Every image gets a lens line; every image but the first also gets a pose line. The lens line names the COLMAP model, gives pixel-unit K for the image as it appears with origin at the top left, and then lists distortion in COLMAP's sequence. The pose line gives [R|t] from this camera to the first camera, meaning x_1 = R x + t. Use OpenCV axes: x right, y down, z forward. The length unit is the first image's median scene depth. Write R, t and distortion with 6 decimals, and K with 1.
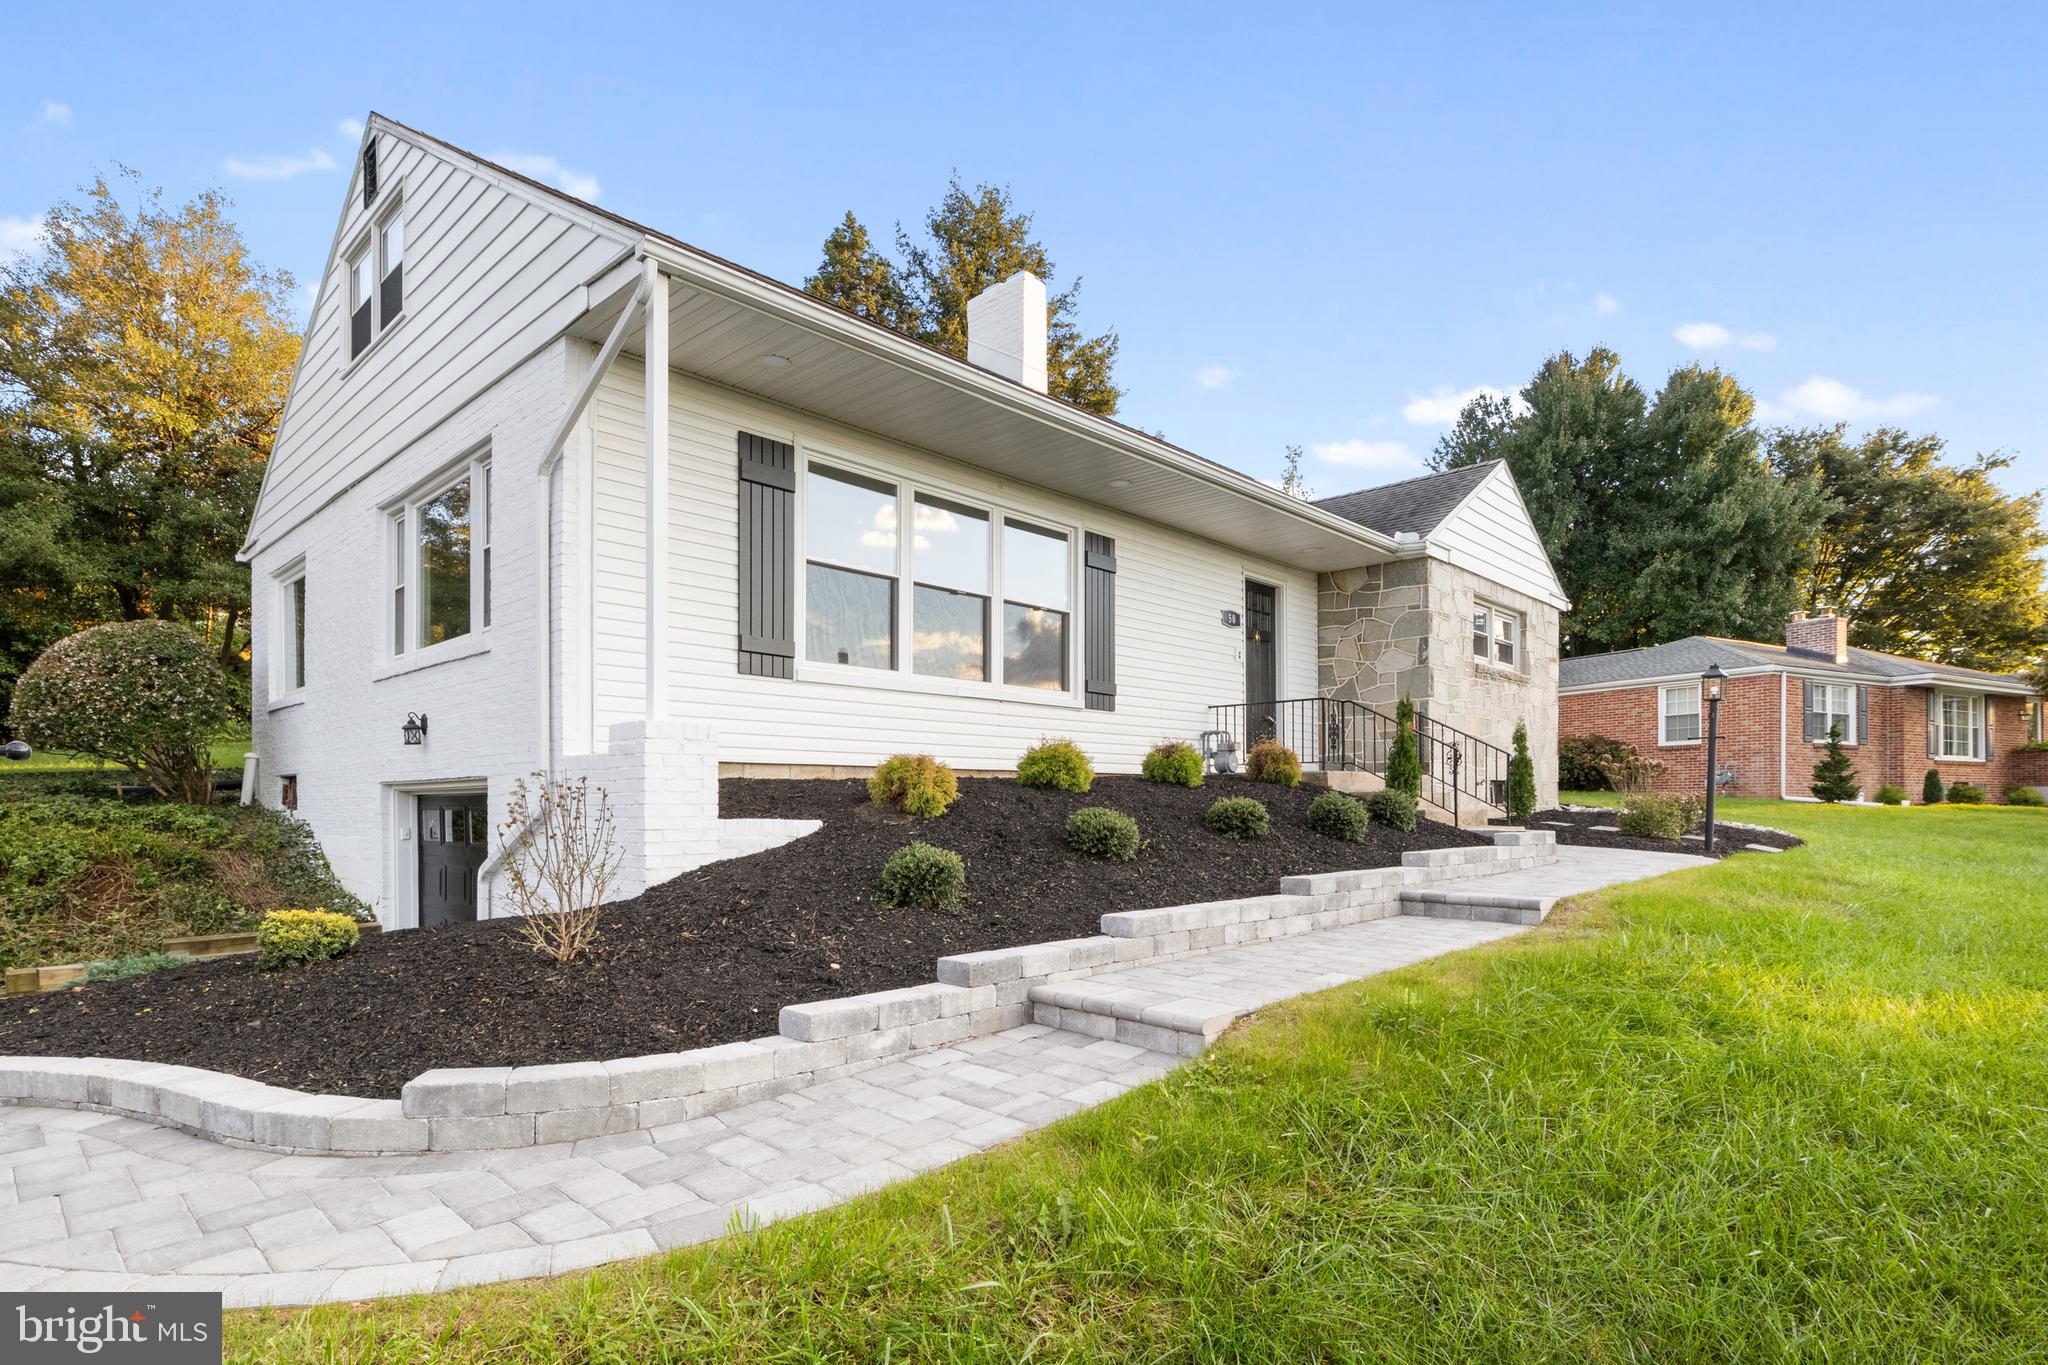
lens RADIAL K [[1031.7, 0, 1022.1], [0, 1031.7, 810.4], [0, 0, 1]] dist [-0.013605, 0.002593]
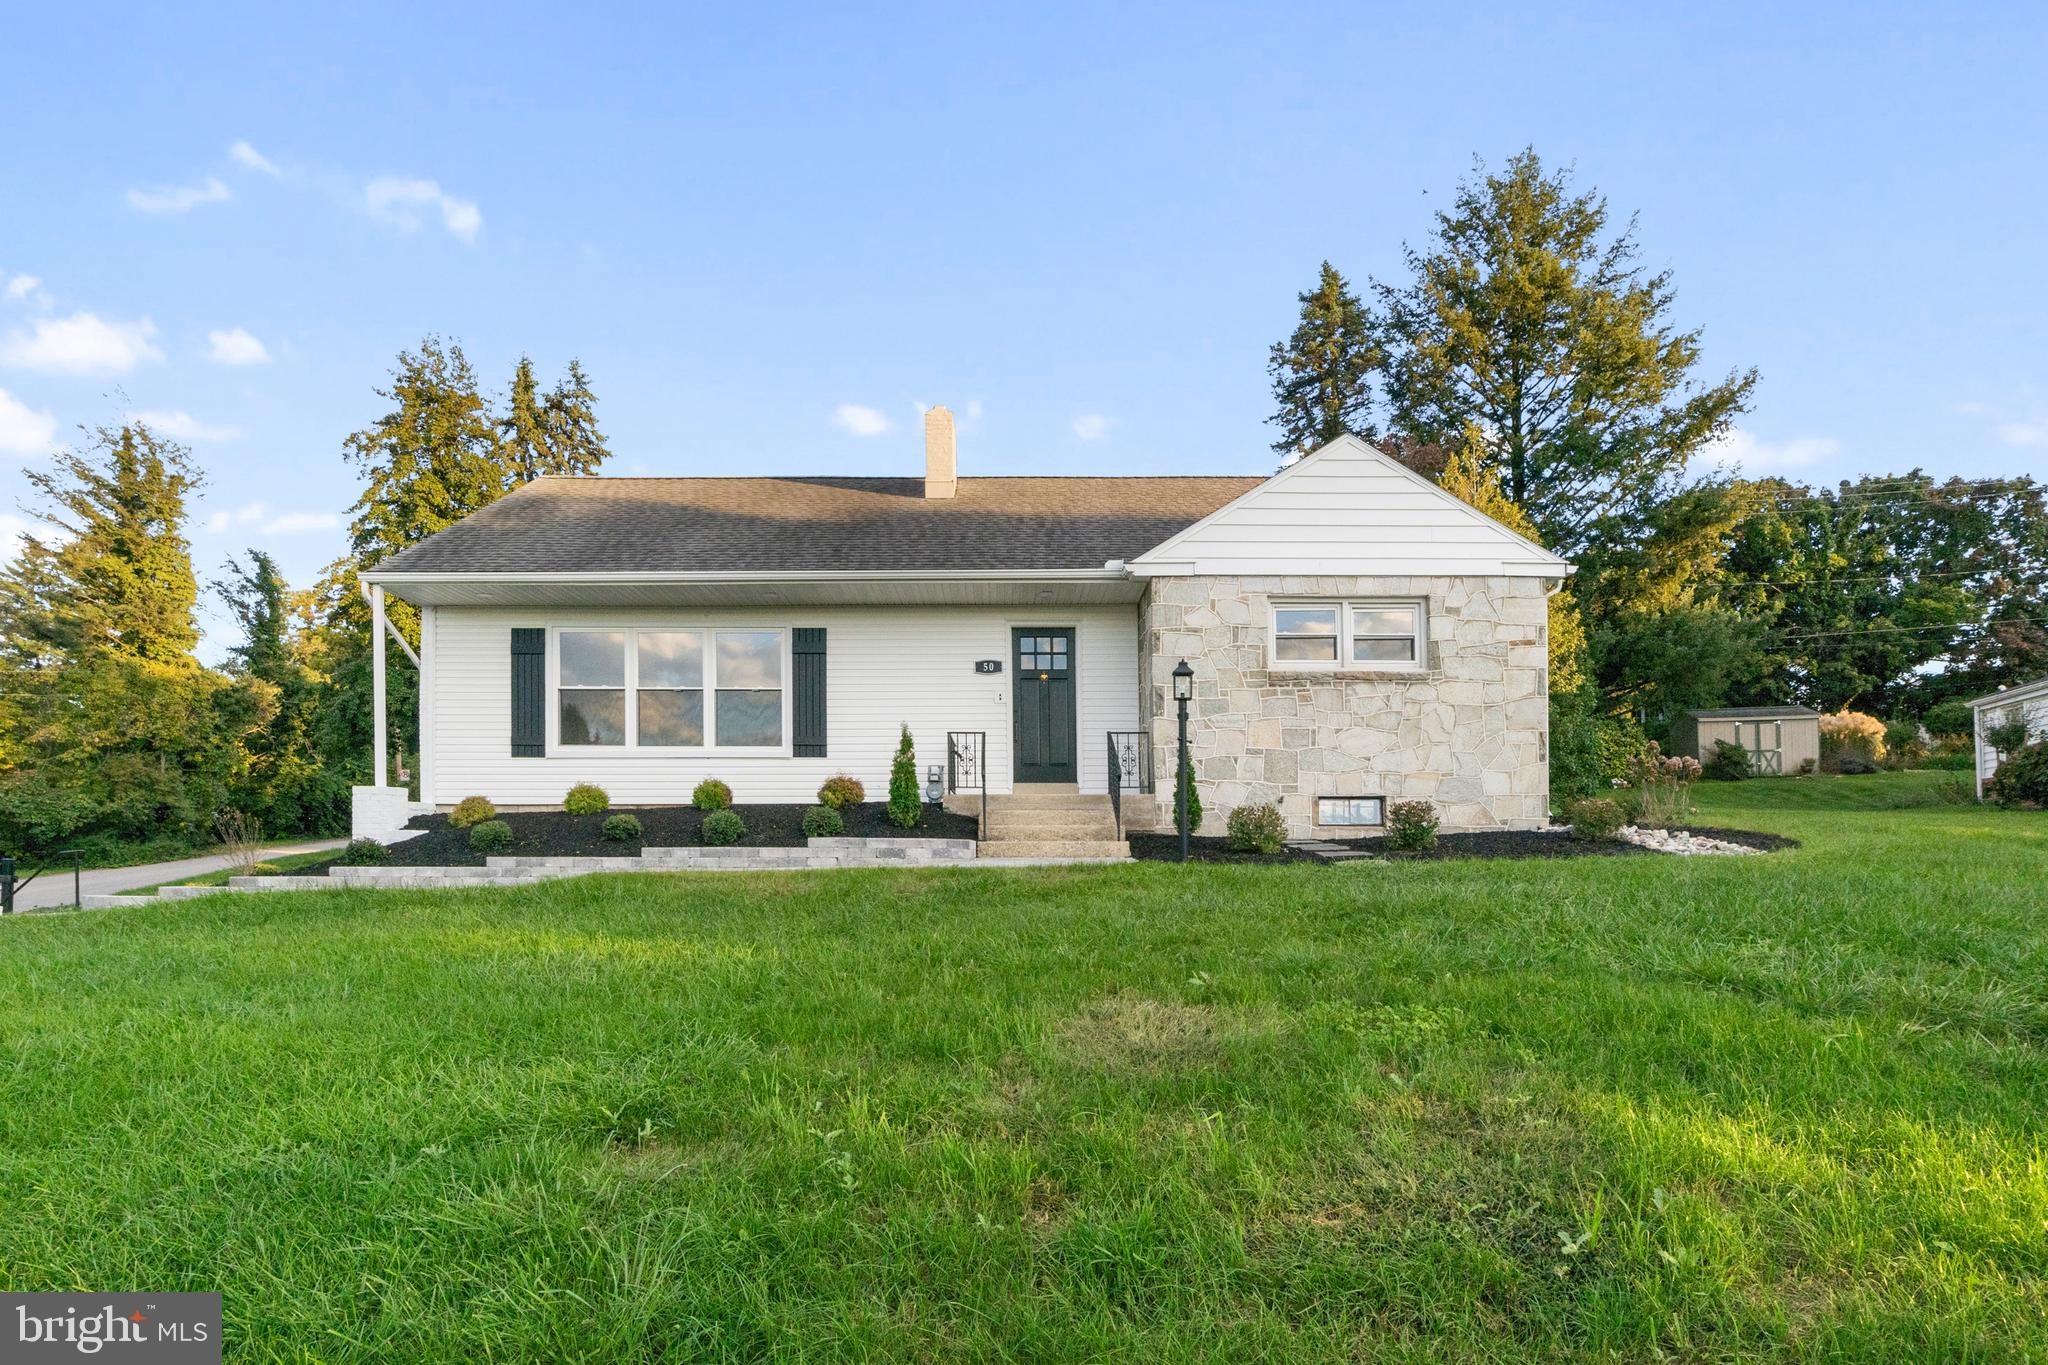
lens RADIAL K [[1031.7, 0, 996.0], [0, 1031.7, 843.1], [0, 0, 1]] dist [-0.013605, 0.002593]
pose [[0.695738, -0.008548, -0.718244, 0.843591], [-0.006265, 0.999819, -0.017968, 0.026839], [0.718268, 0.017001, 0.695559, 0.163444]]
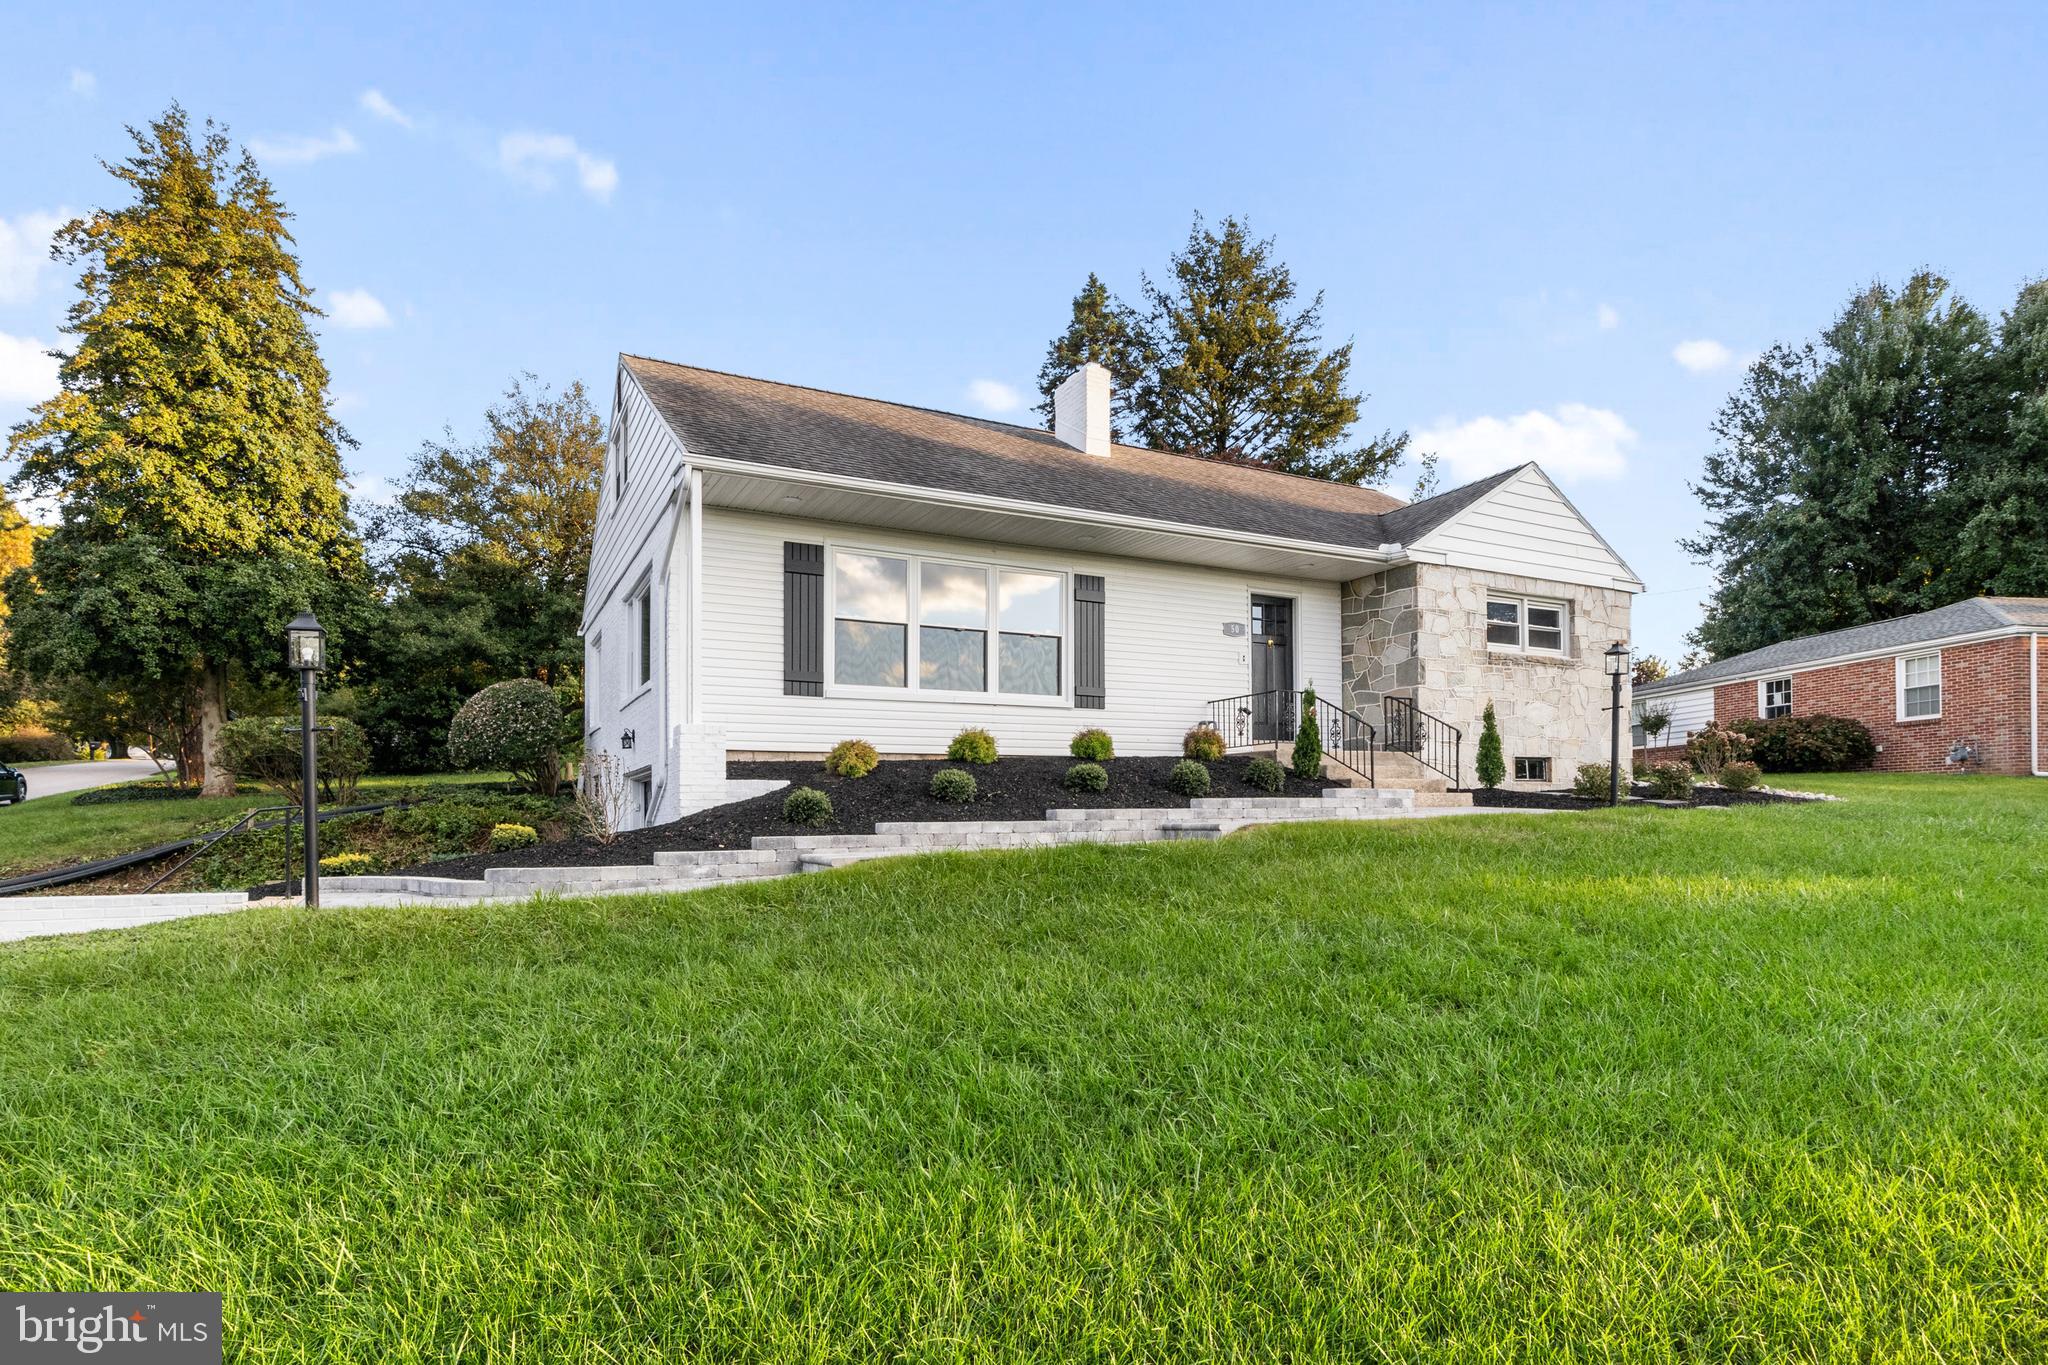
lens RADIAL K [[1031.7, 0, 1013.1], [0, 1031.7, 796.8], [0, 0, 1]] dist [-0.013605, 0.002593]
pose [[0.946271, -0.018115, -0.322867, 0.280366], [0.009749, 0.999574, -0.027512, 0.034743], [0.323228, 0.022886, 0.946044, -0.187477]]
